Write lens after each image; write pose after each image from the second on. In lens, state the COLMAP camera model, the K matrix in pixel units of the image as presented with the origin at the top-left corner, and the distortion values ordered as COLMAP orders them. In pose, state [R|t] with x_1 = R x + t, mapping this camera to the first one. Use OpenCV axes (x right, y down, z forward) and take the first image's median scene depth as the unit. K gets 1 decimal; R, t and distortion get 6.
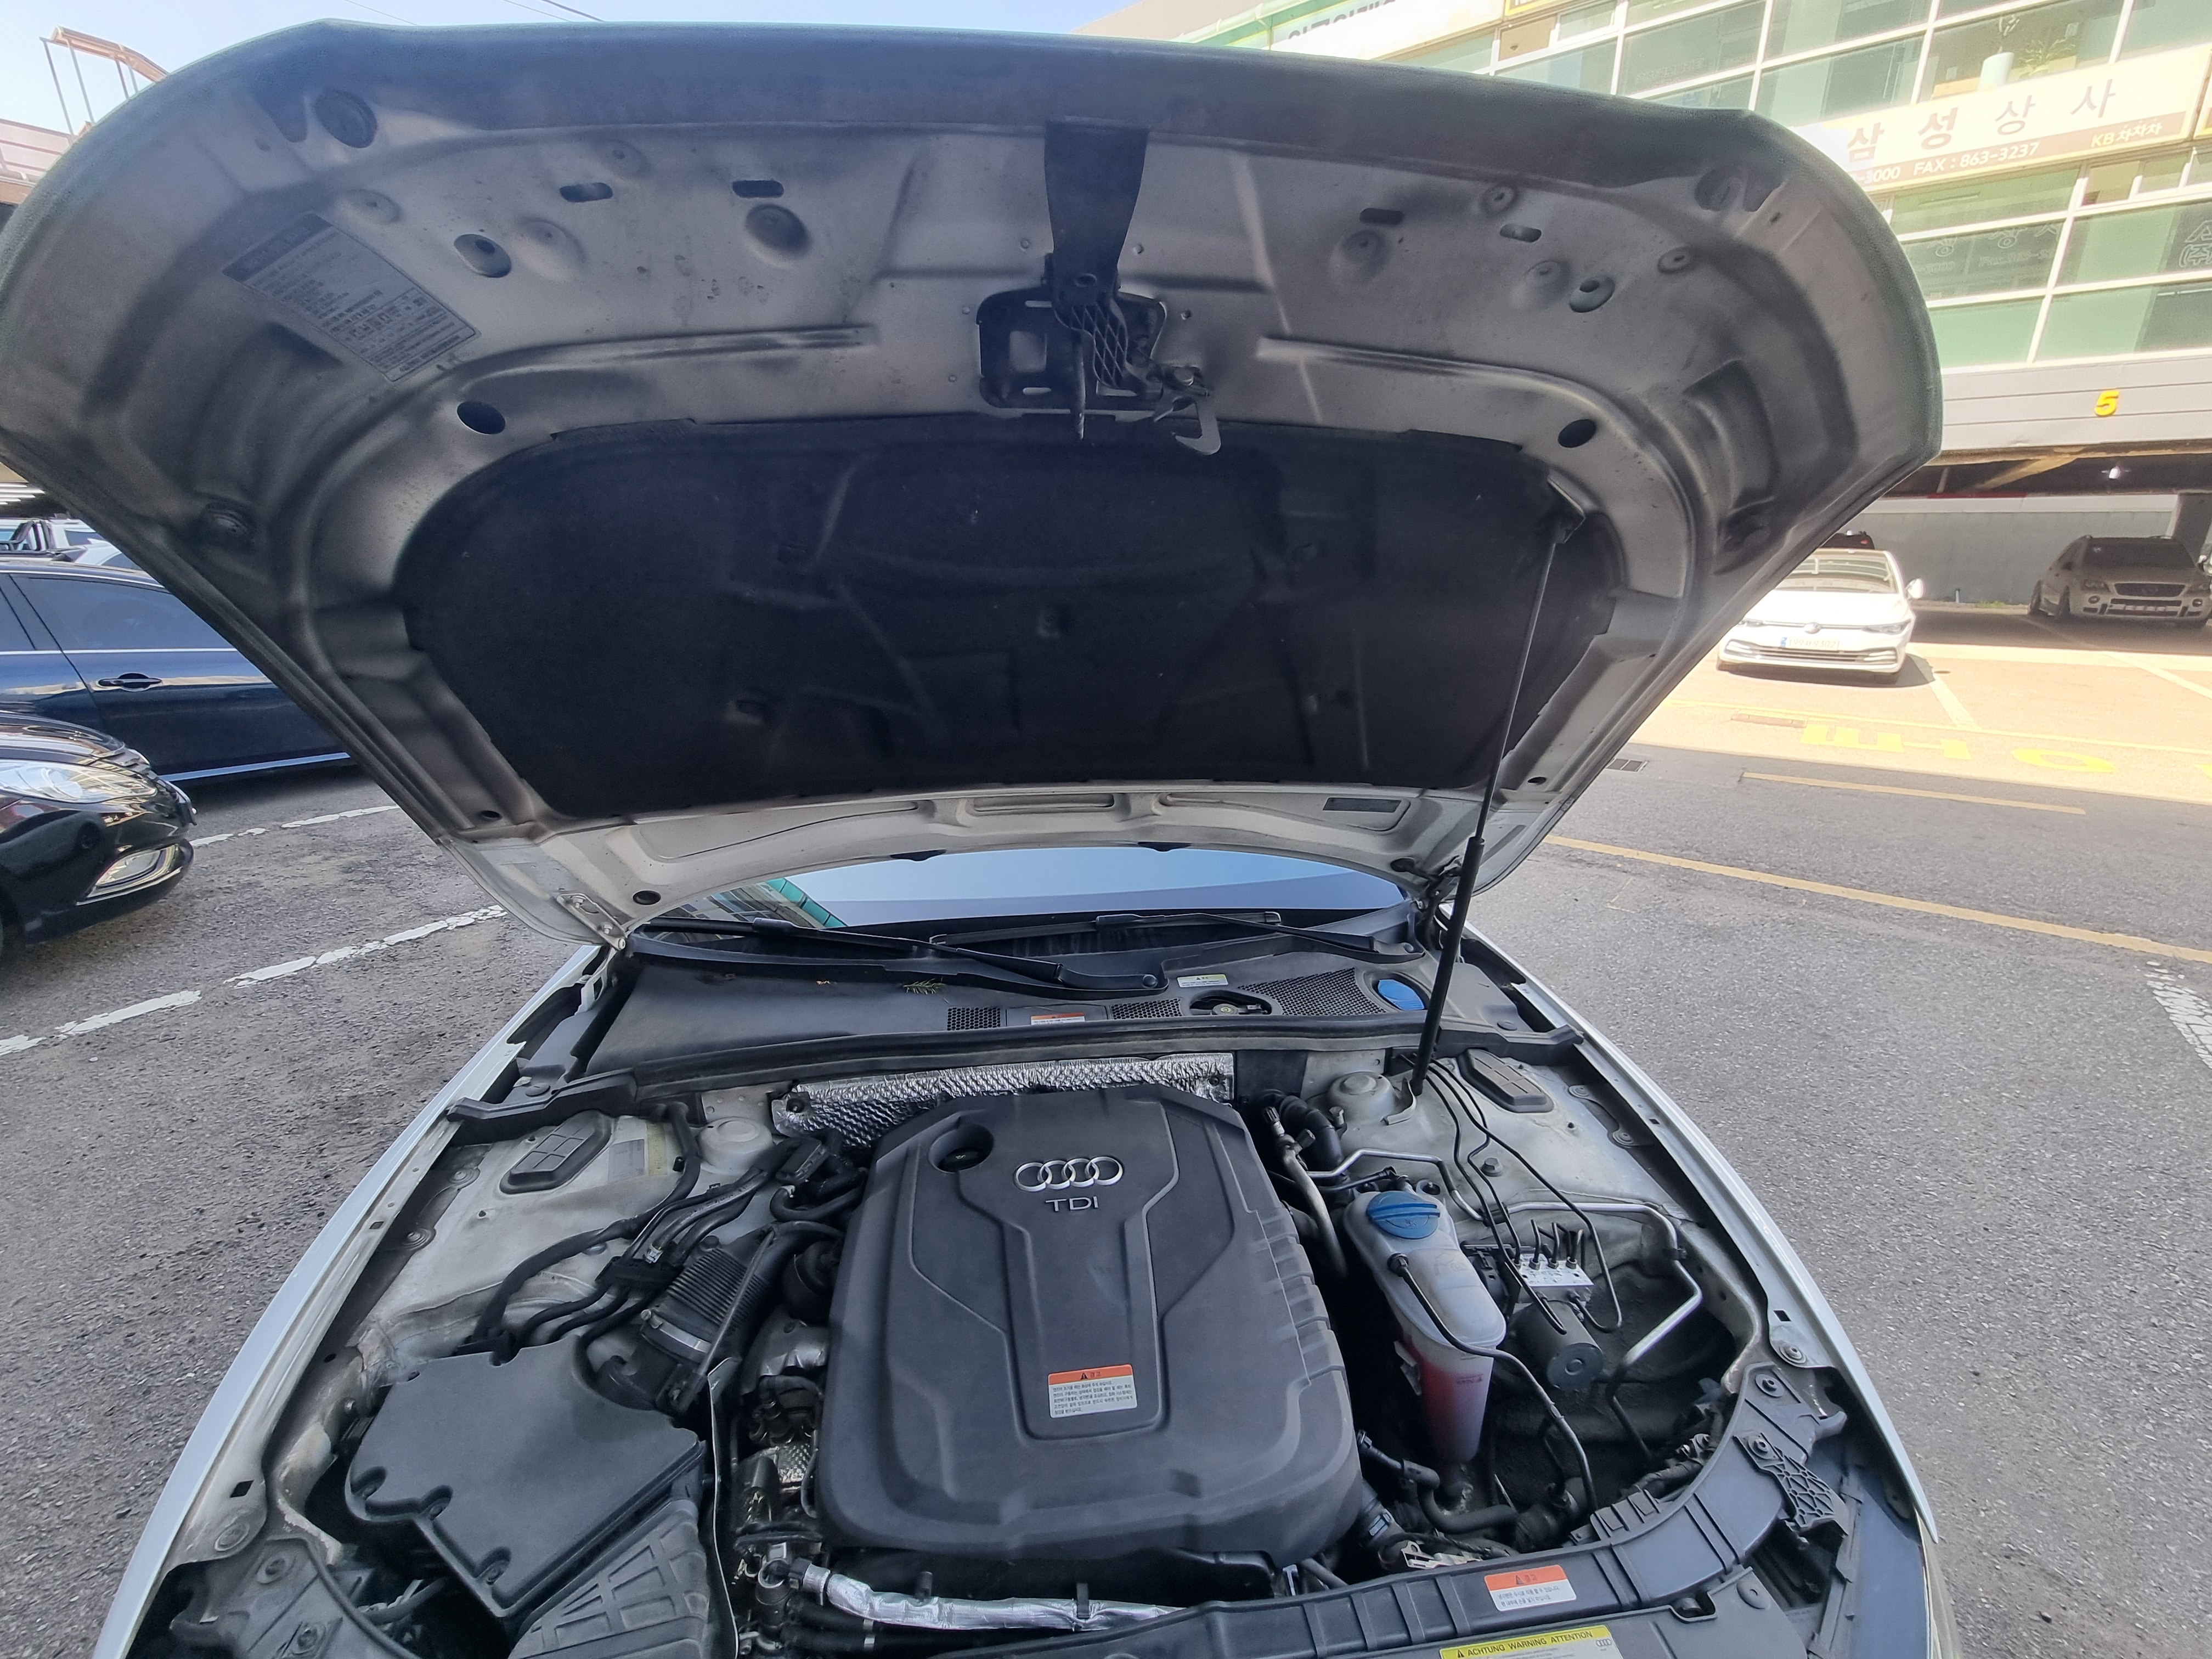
lens RADIAL K [[906.9, 0, 1117.7], [0, 906.9, 825.0], [0, 0, 1]] dist [-0.002150, -0.000023]
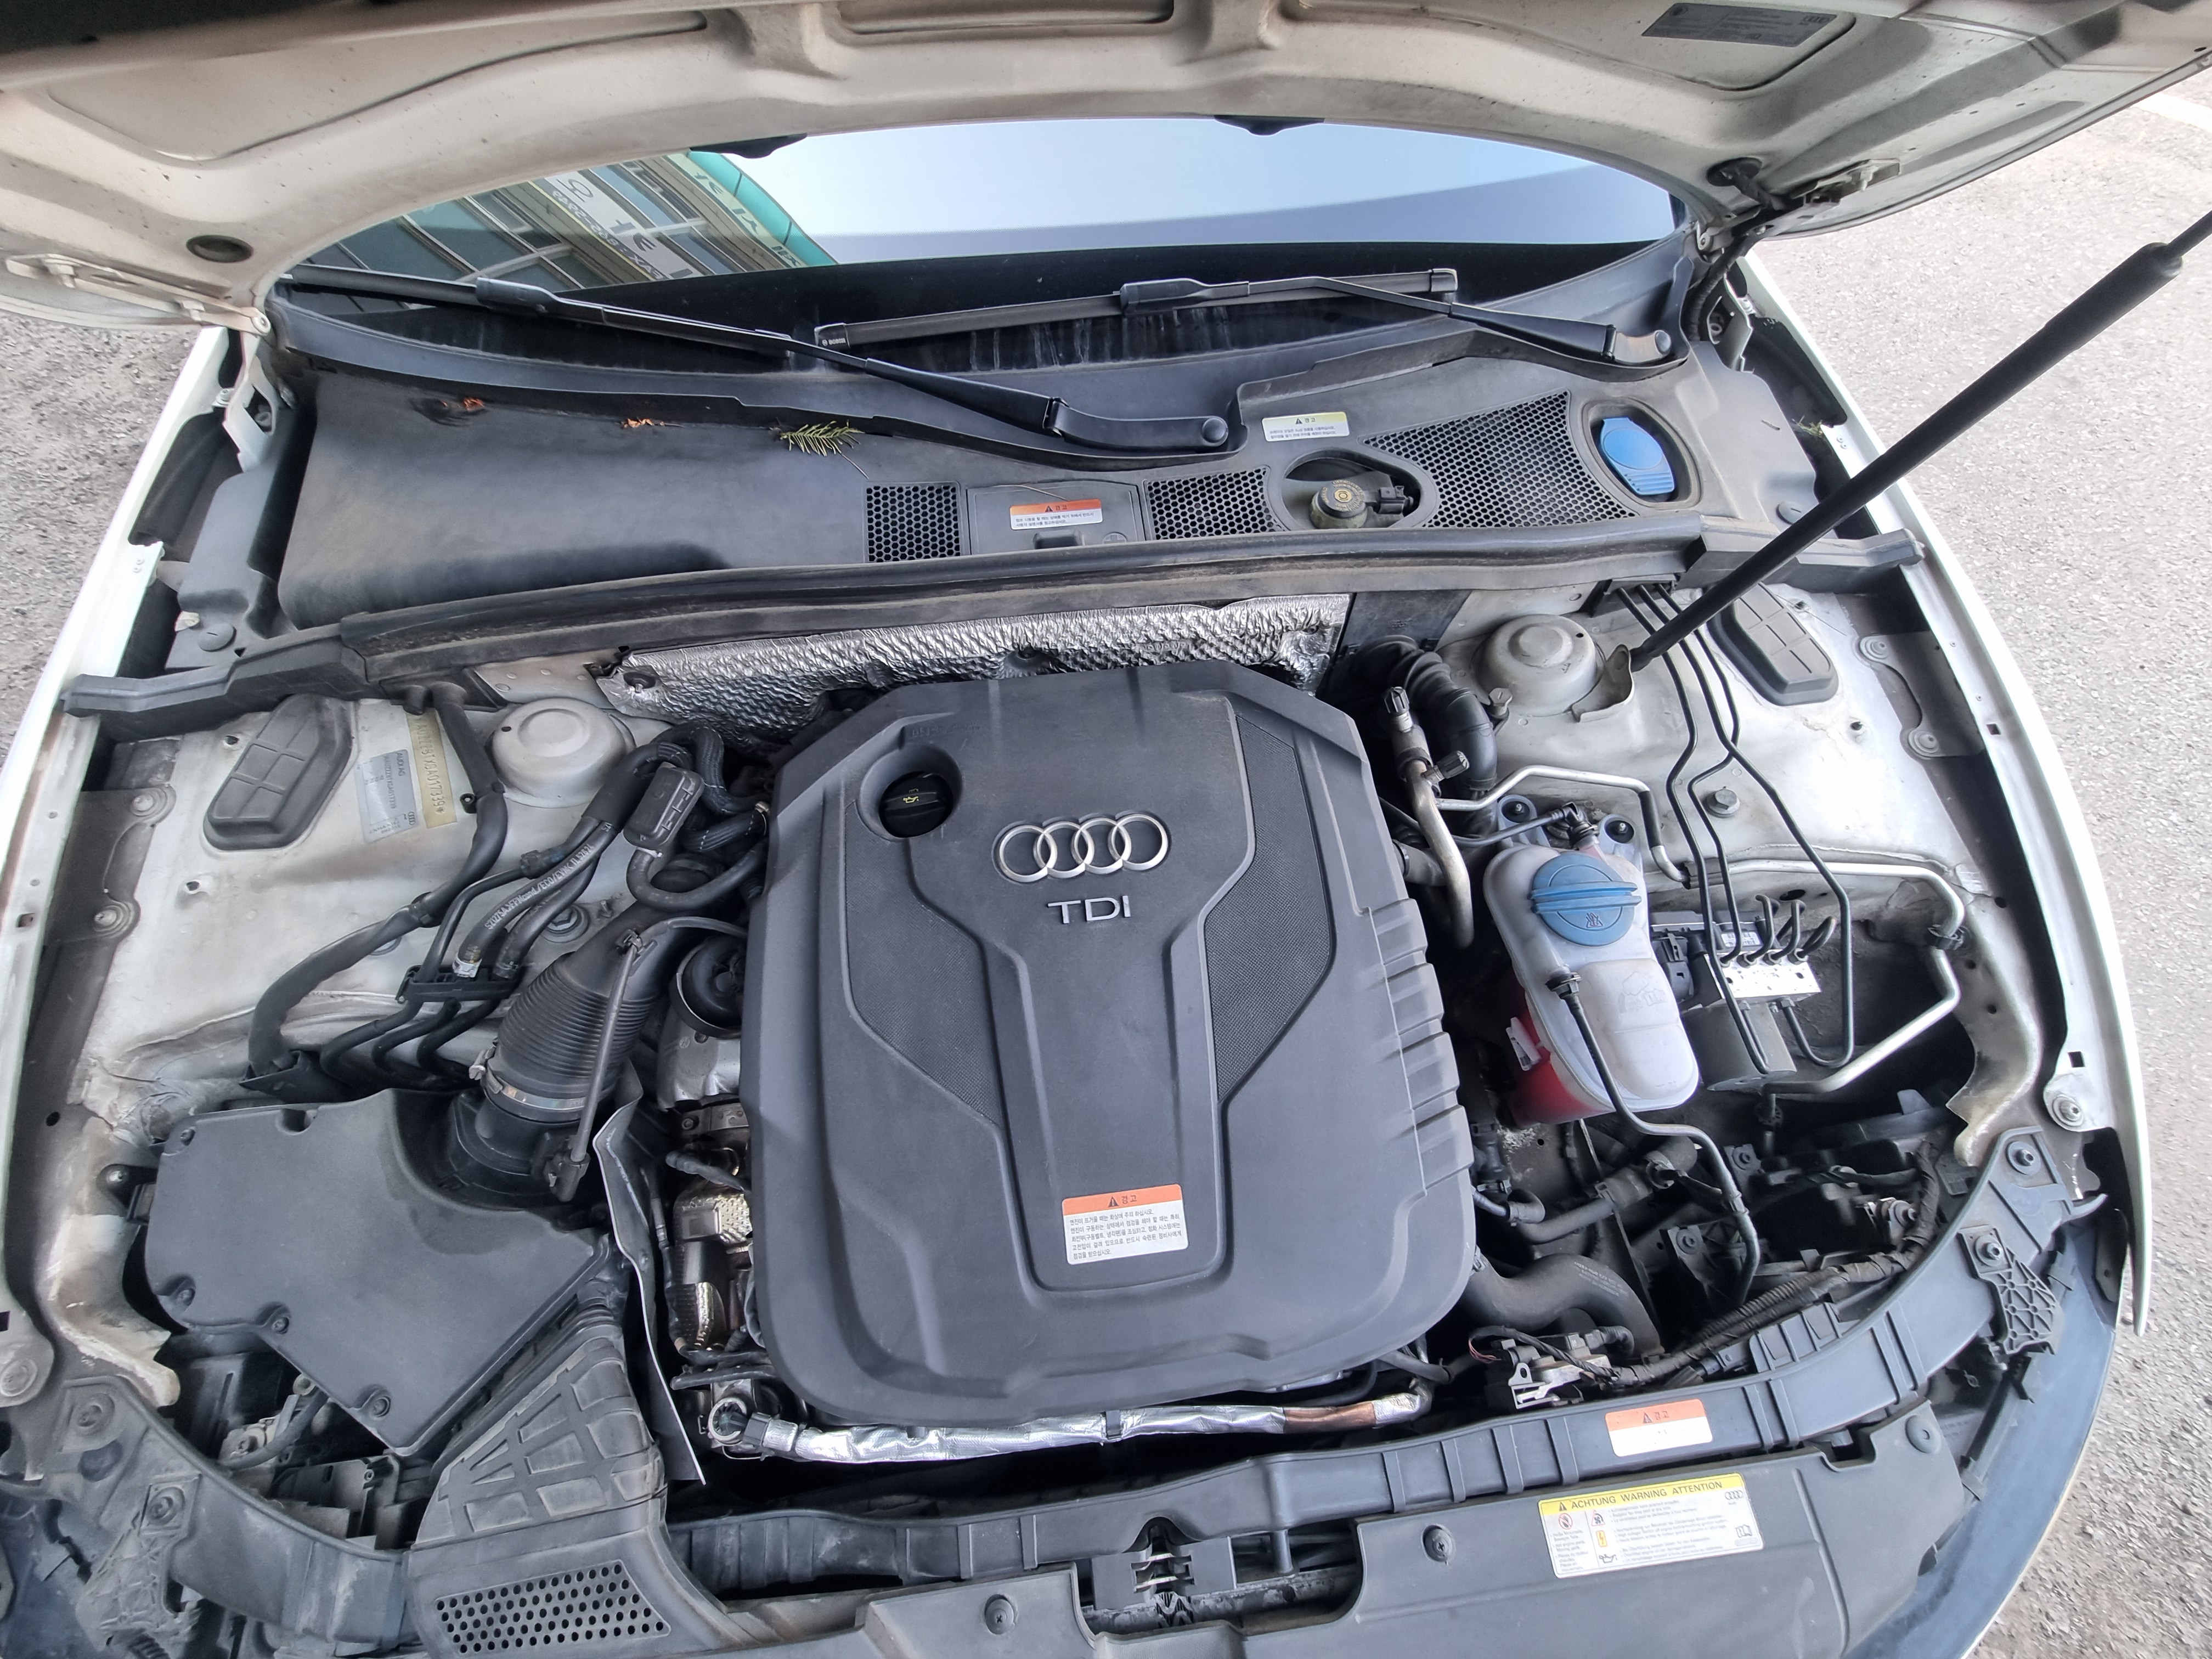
lens RADIAL K [[900.7, 0, 1112.2], [0, 900.7, 826.5], [0, 0, 1]] dist [-0.003053, -0.000084]
pose [[0.999807, 0.018543, 0.006564, -0.037629], [-0.017643, 0.697725, 0.716148, -0.076500], [0.008700, -0.716126, 0.697917, 0.563391]]
